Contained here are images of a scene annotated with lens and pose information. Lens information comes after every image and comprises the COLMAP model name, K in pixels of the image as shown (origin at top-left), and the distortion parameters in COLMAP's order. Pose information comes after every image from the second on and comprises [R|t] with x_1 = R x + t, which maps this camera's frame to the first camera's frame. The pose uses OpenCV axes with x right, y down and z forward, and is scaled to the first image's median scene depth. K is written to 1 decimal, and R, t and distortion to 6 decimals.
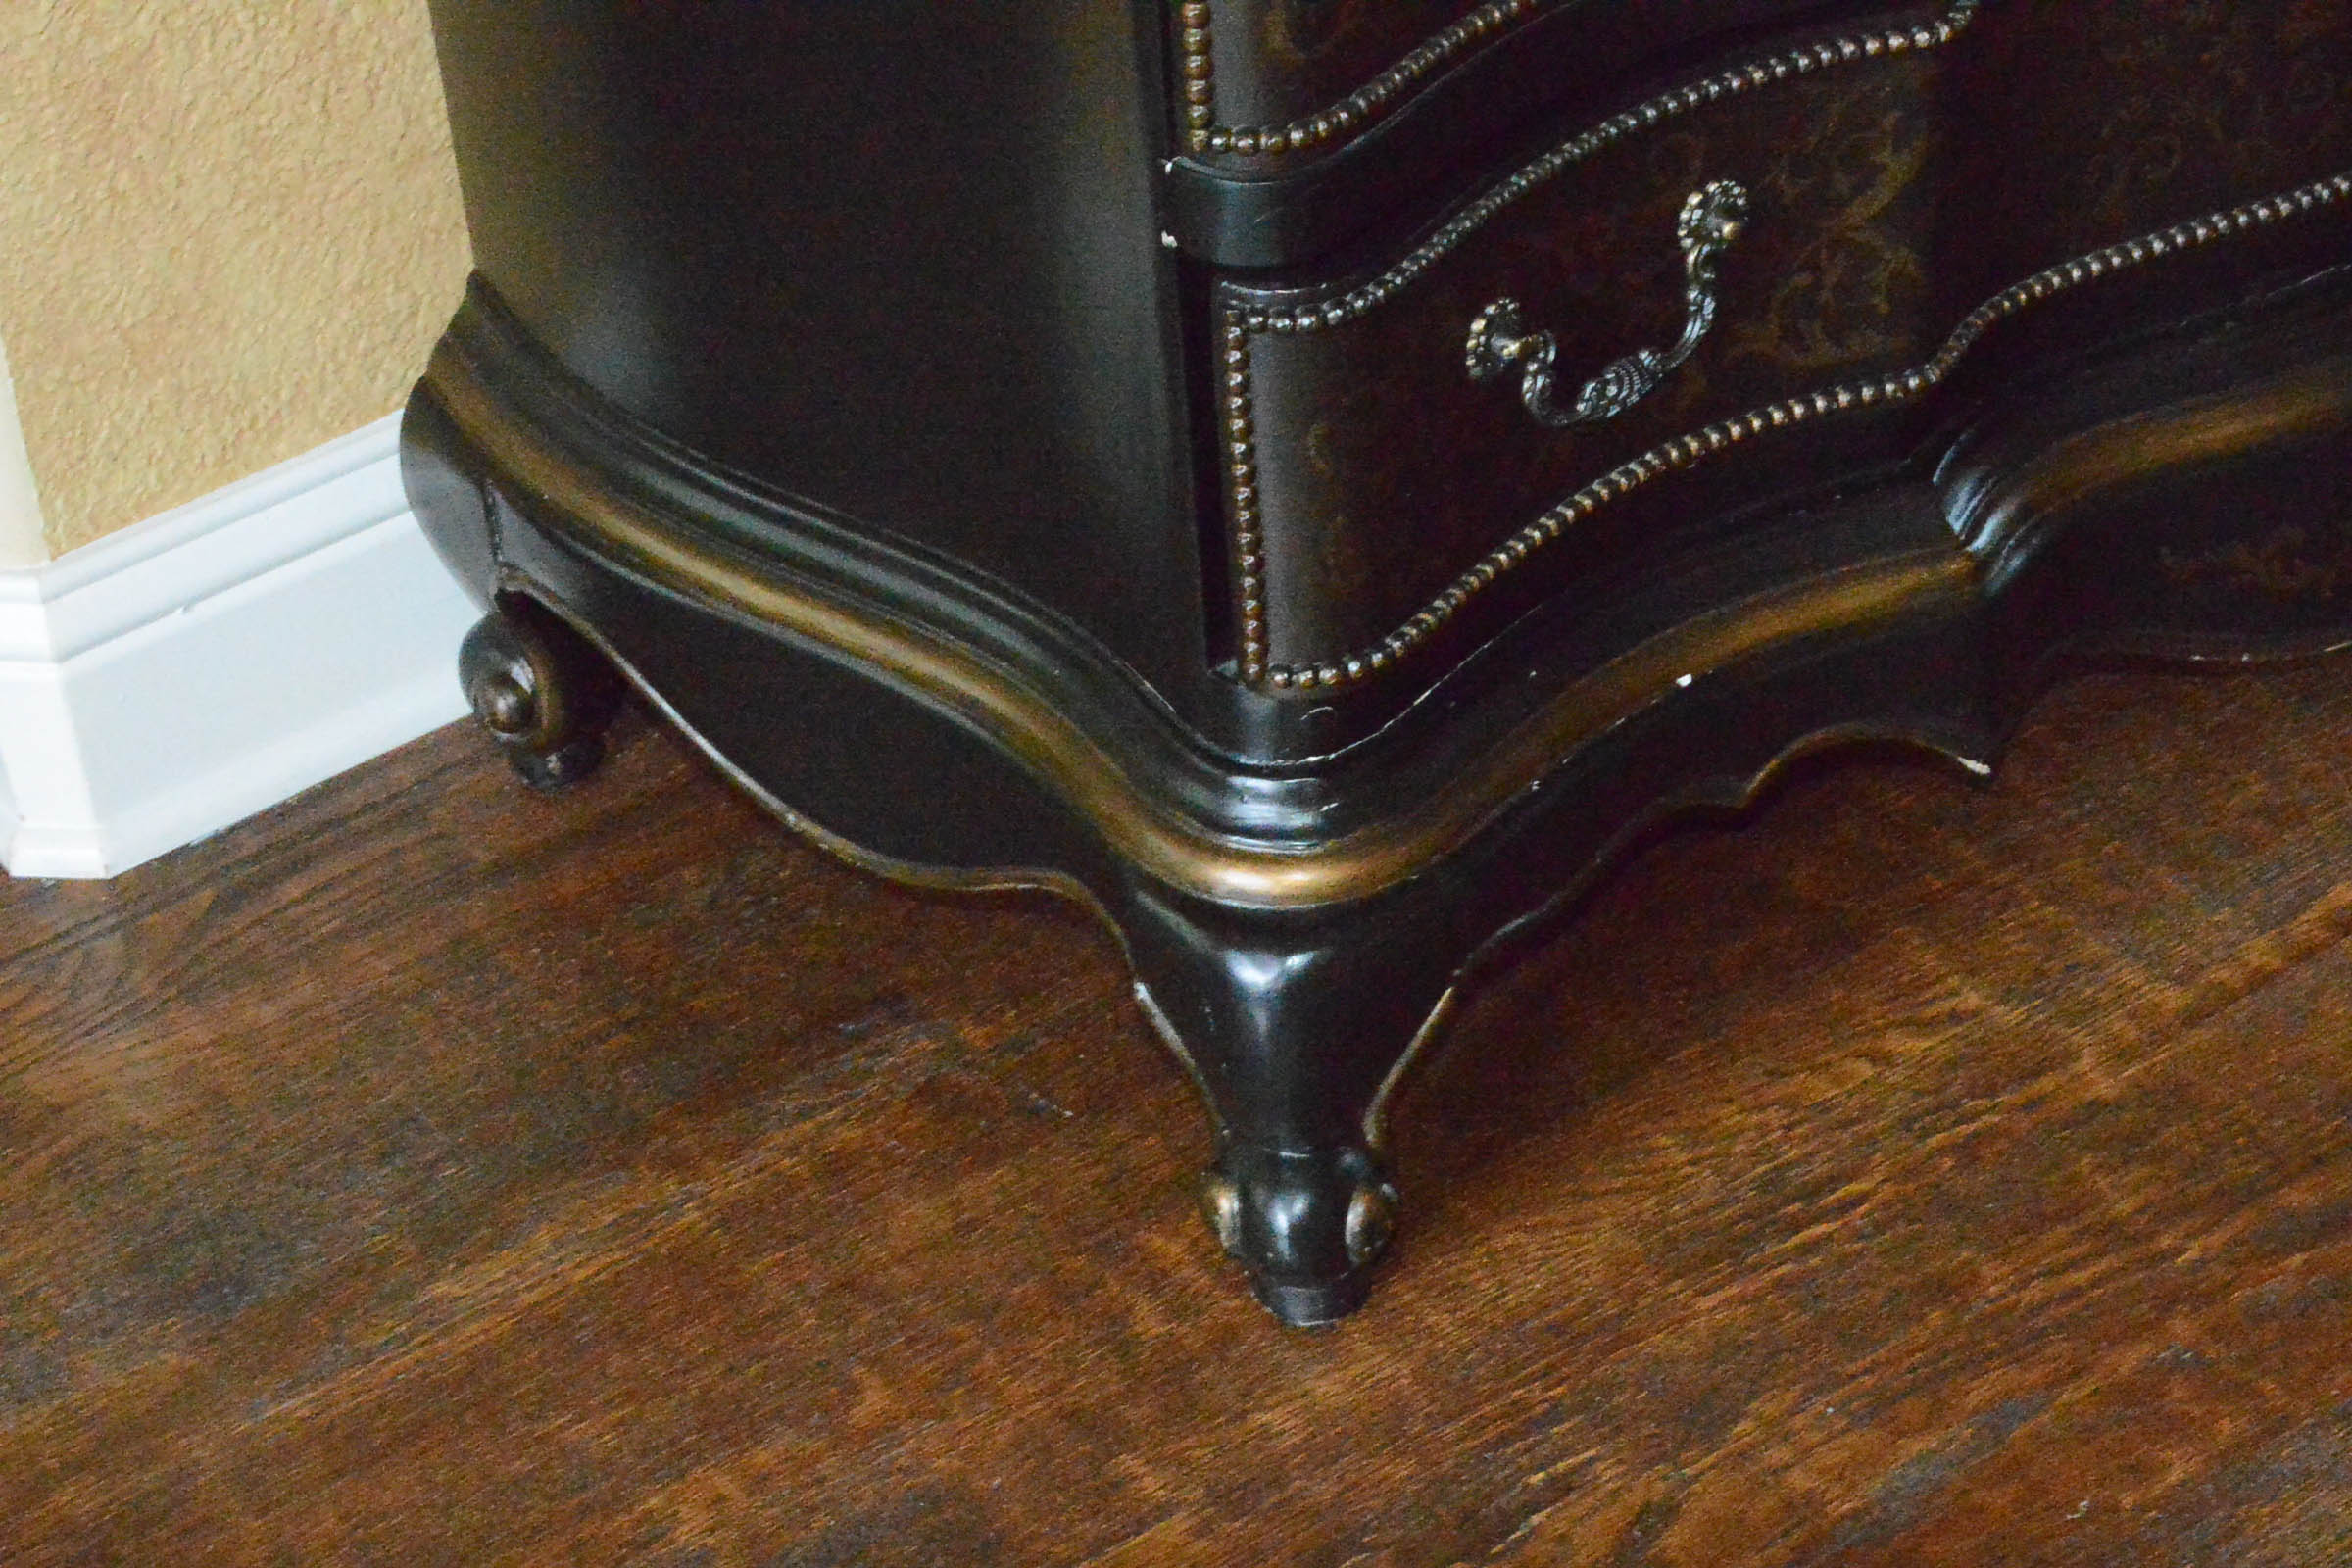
lens RADIAL K [[5324.8, 0, 1176.0], [0, 5324.8, 784.0], [0, 0, 1]] dist [0.107334, -0.357986]
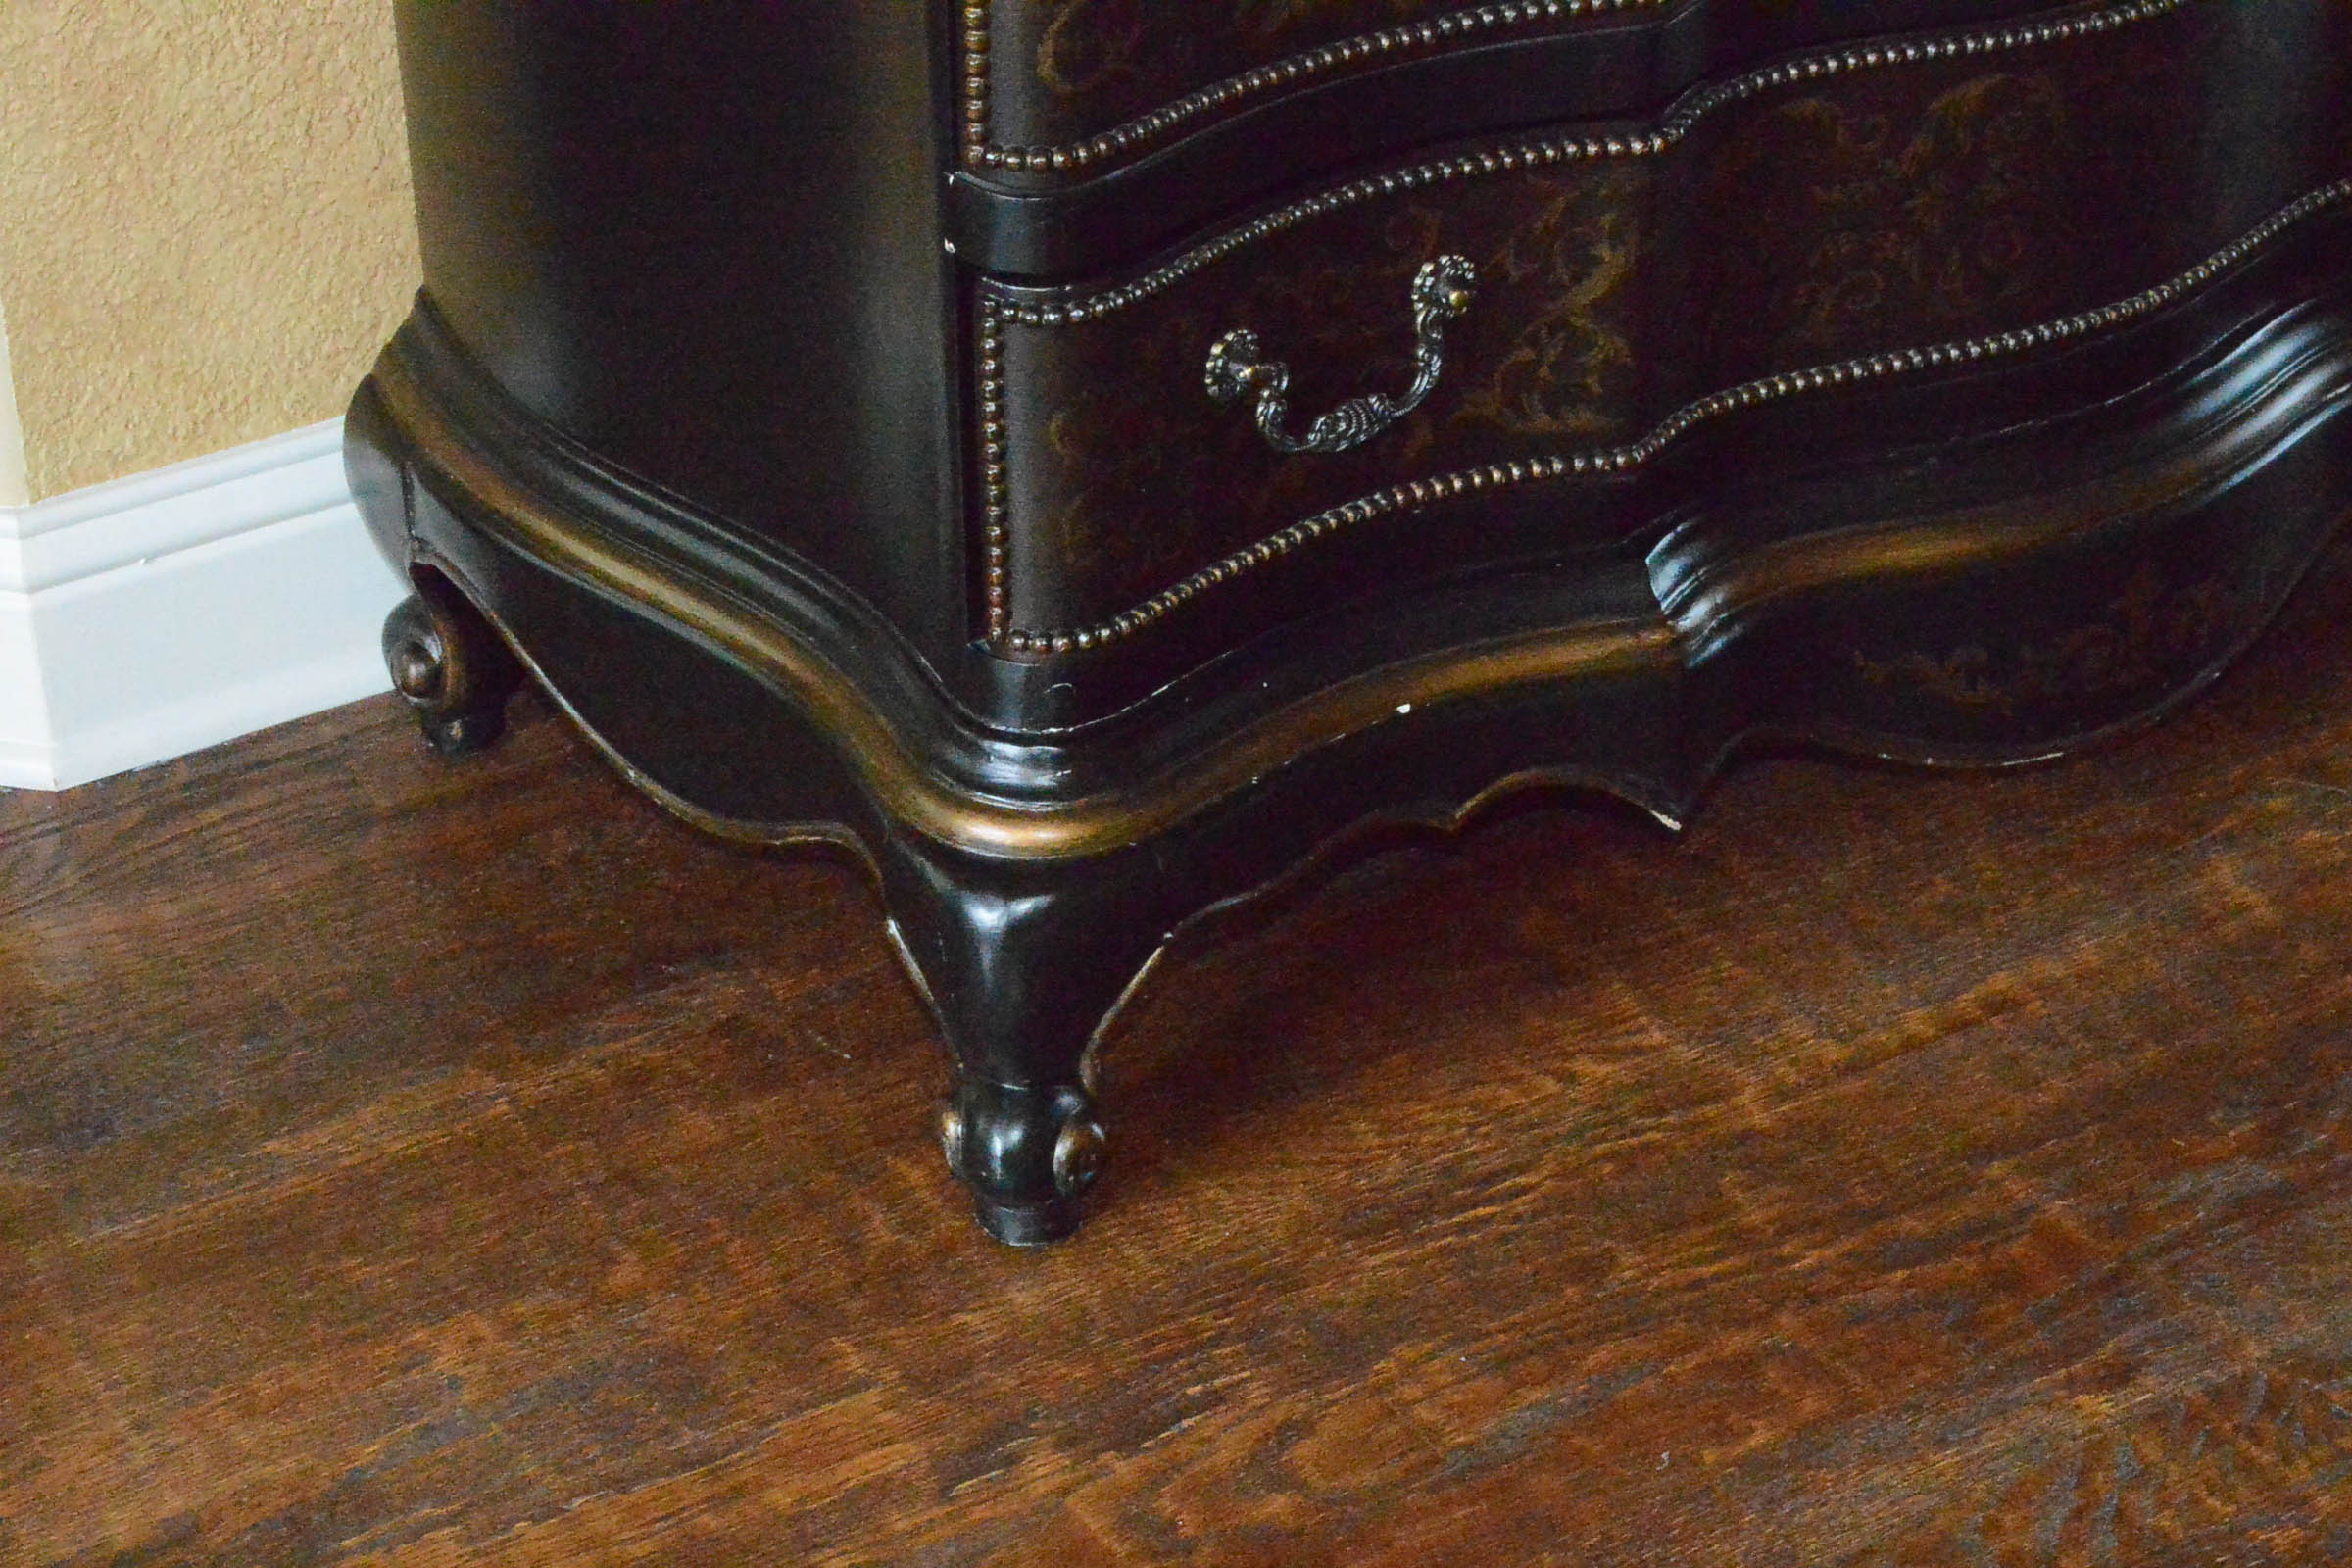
lens RADIAL K [[4782.7, 0, 1176.0], [0, 4782.7, 784.0], [0, 0, 1]] dist [0.006368, 0.531899]
pose [[0.994587, 0.096017, -0.039710, 0.087434], [-0.098451, 0.993037, -0.064696, 0.065802], [0.033221, 0.068255, 0.997115, -0.012915]]
